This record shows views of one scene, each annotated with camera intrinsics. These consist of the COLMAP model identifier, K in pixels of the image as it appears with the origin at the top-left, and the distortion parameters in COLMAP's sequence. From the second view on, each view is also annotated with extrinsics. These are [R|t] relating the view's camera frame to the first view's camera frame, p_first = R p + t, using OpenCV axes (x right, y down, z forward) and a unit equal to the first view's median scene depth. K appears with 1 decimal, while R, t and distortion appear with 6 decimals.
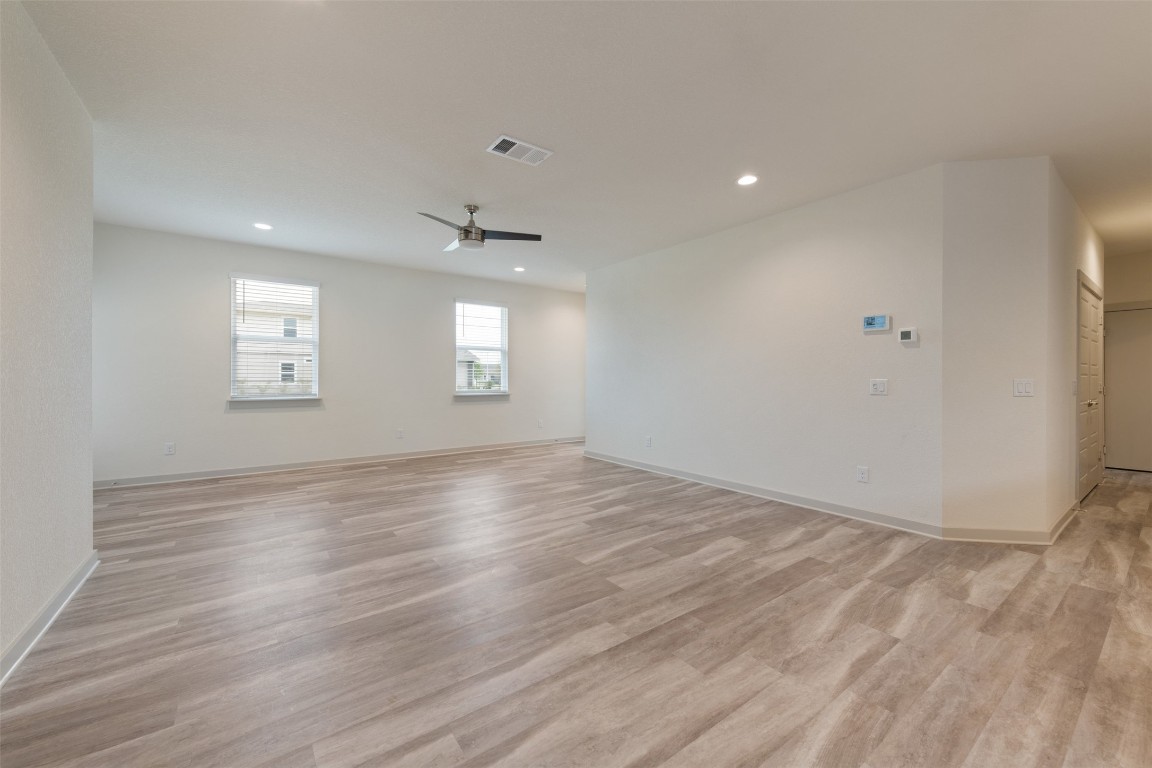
lens RADIAL K [[448.6, 0, 572.6], [0, 448.6, 382.7], [0, 0, 1]] dist [-0.002347, -0.000388]
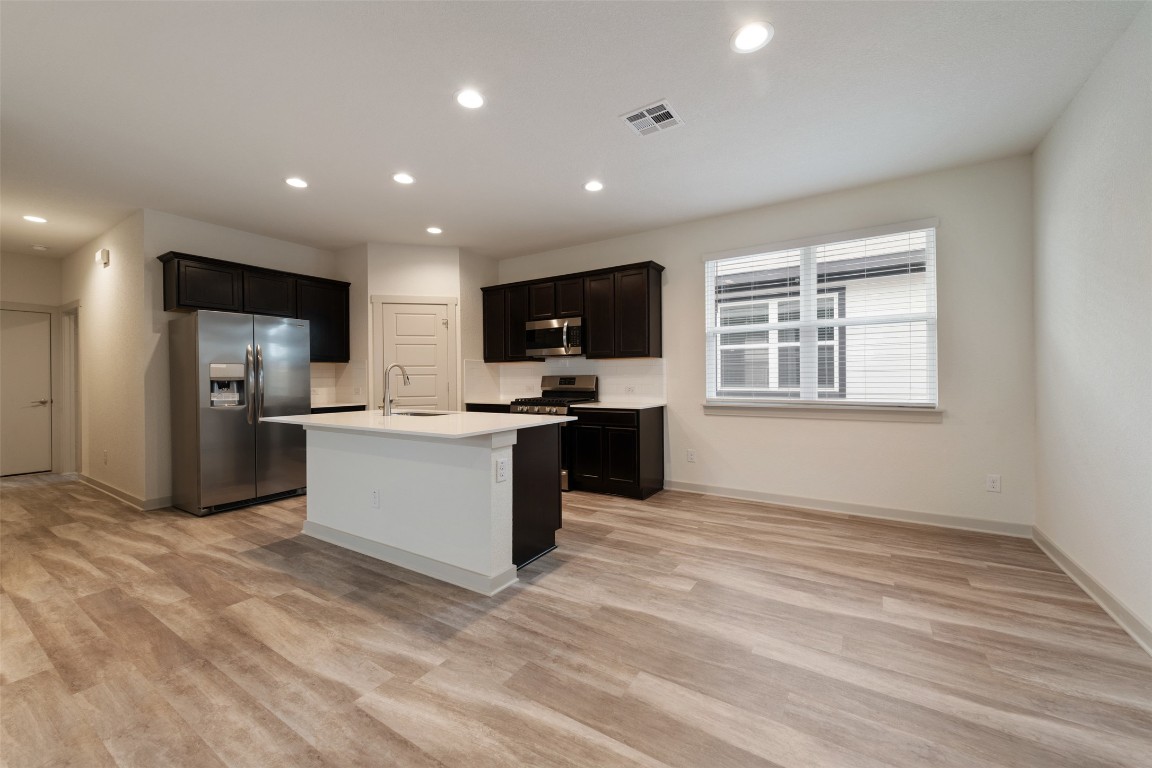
lens RADIAL K [[448.6, 0, 579.6], [0, 448.6, 387.5], [0, 0, 1]] dist [-0.002347, -0.000388]
pose [[-0.366942, -0.019140, 0.930047, -0.147597], [0.014366, 0.999552, 0.026238, -0.004776], [-0.930133, 0.022989, -0.366503, 0.382965]]
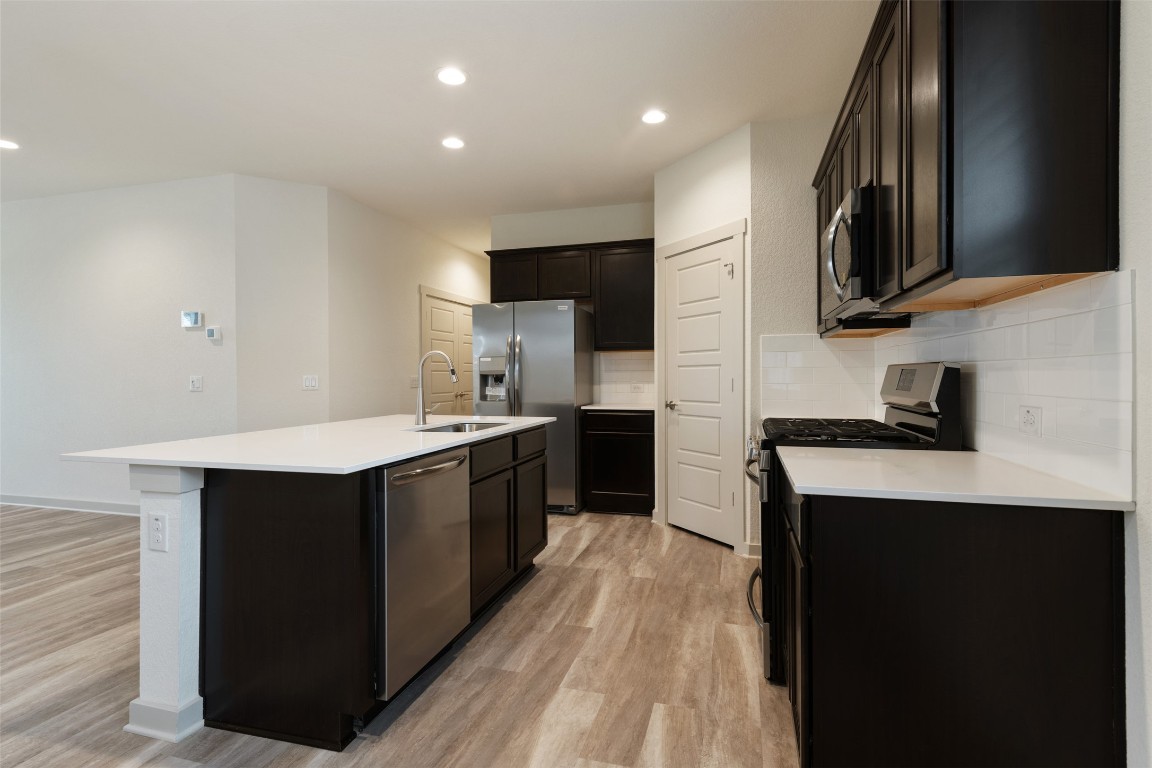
lens RADIAL K [[579.2, 0, 576.7], [0, 579.2, 374.4], [0, 0, 1]] dist [0.004246, 0.000100]
pose [[0.797645, -0.004491, 0.603110, 0.888851], [0.011257, 0.999909, -0.007443, 0.012486], [-0.603022, 0.012726, 0.797623, -0.833243]]
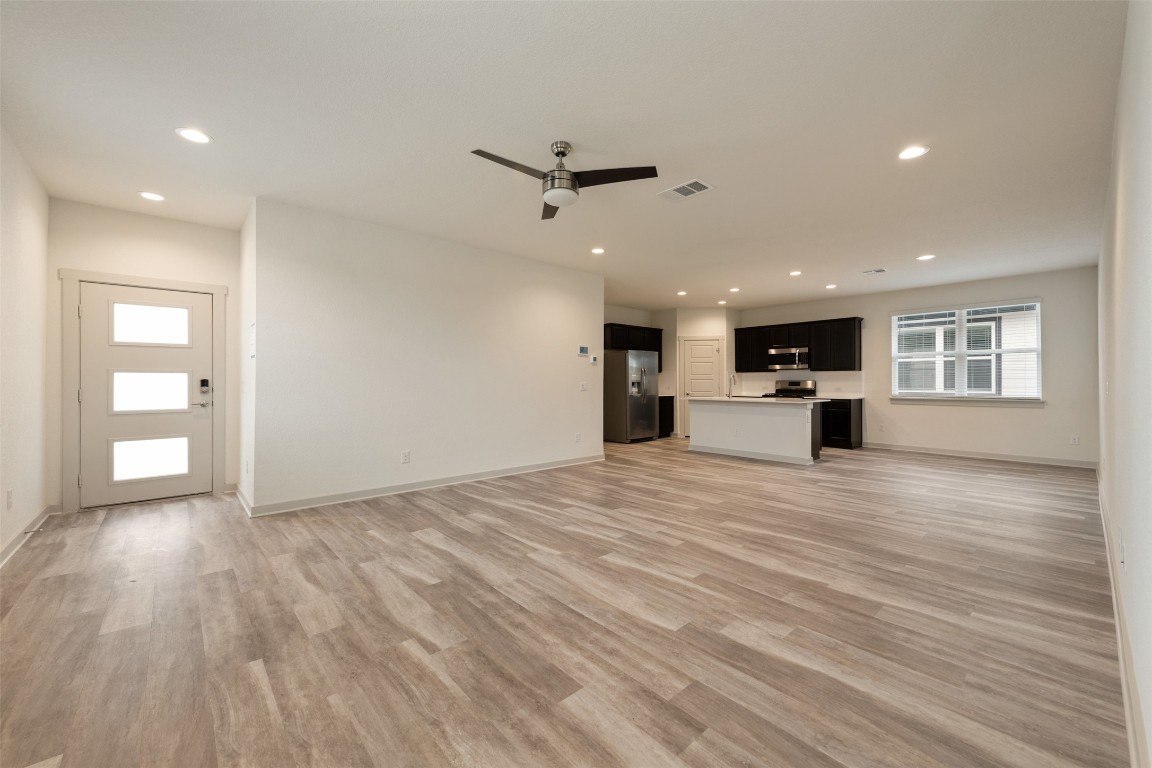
lens RADIAL K [[448.6, 0, 570.0], [0, 448.6, 382.2], [0, 0, 1]] dist [-0.002347, -0.000388]
pose [[-0.083680, -0.005101, 0.996480, -1.687599], [0.008396, 0.999948, 0.005824, -0.029547], [-0.996457, 0.008853, -0.083633, 1.845292]]
